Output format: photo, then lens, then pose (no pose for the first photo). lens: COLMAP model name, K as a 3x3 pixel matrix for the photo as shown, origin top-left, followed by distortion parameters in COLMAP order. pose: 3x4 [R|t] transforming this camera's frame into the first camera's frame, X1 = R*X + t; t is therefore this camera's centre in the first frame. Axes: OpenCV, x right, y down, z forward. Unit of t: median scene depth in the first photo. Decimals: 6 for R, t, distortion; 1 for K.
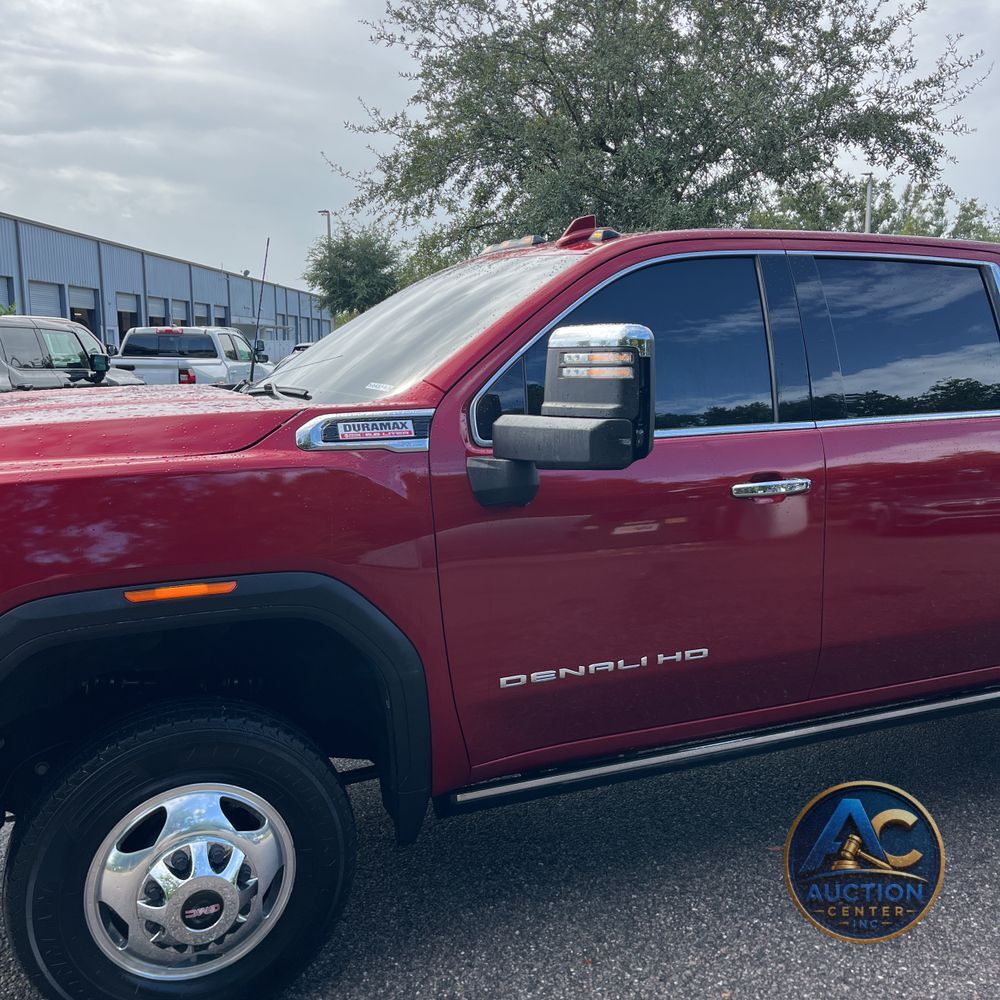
lens RADIAL K [[1021.8, 0, 501.3], [0, 1021.8, 504.8], [0, 0, 1]] dist [0.066194, -0.078645]
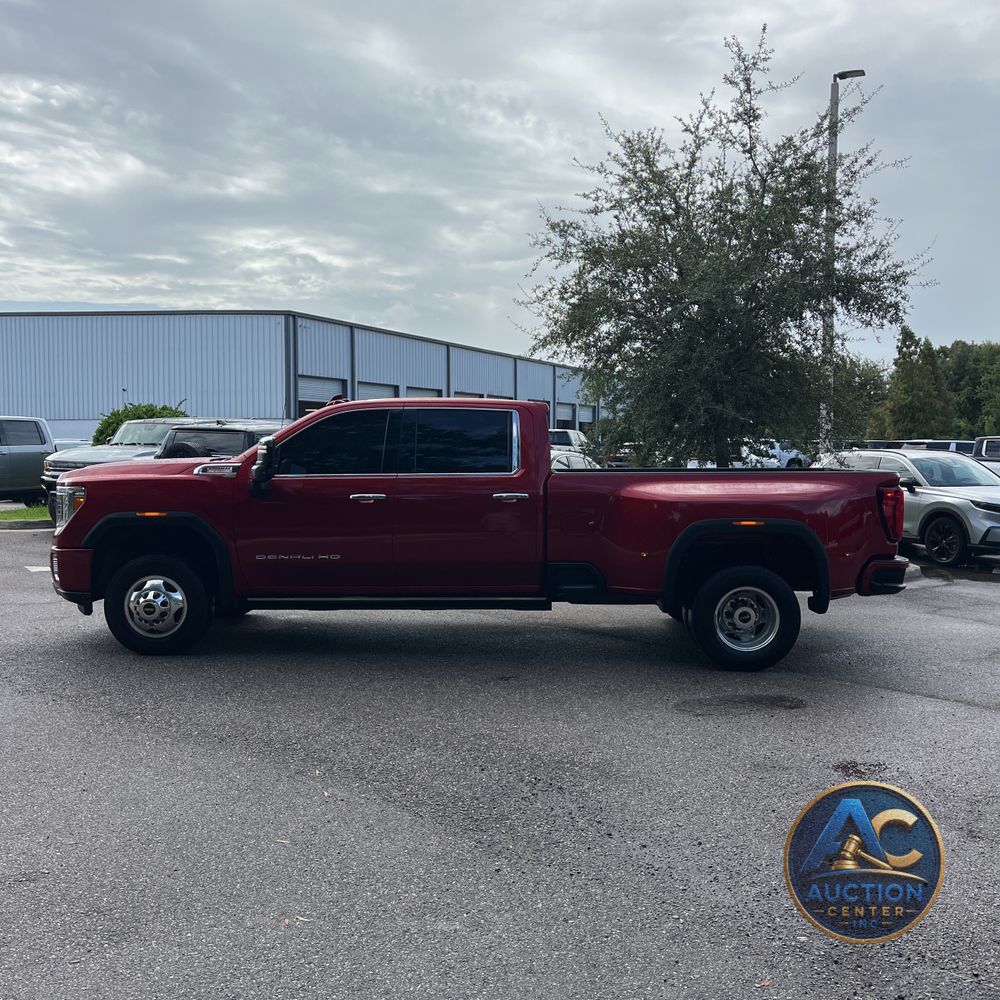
lens RADIAL K [[1021.8, 0, 501.3], [0, 1021.8, 504.8], [0, 0, 1]] dist [0.066194, -0.078645]
pose [[0.910096, 0.033849, -0.413012, 1.931688], [-0.073074, 0.994149, -0.079547, 0.217038], [0.407903, 0.102575, 0.907245, -1.455789]]
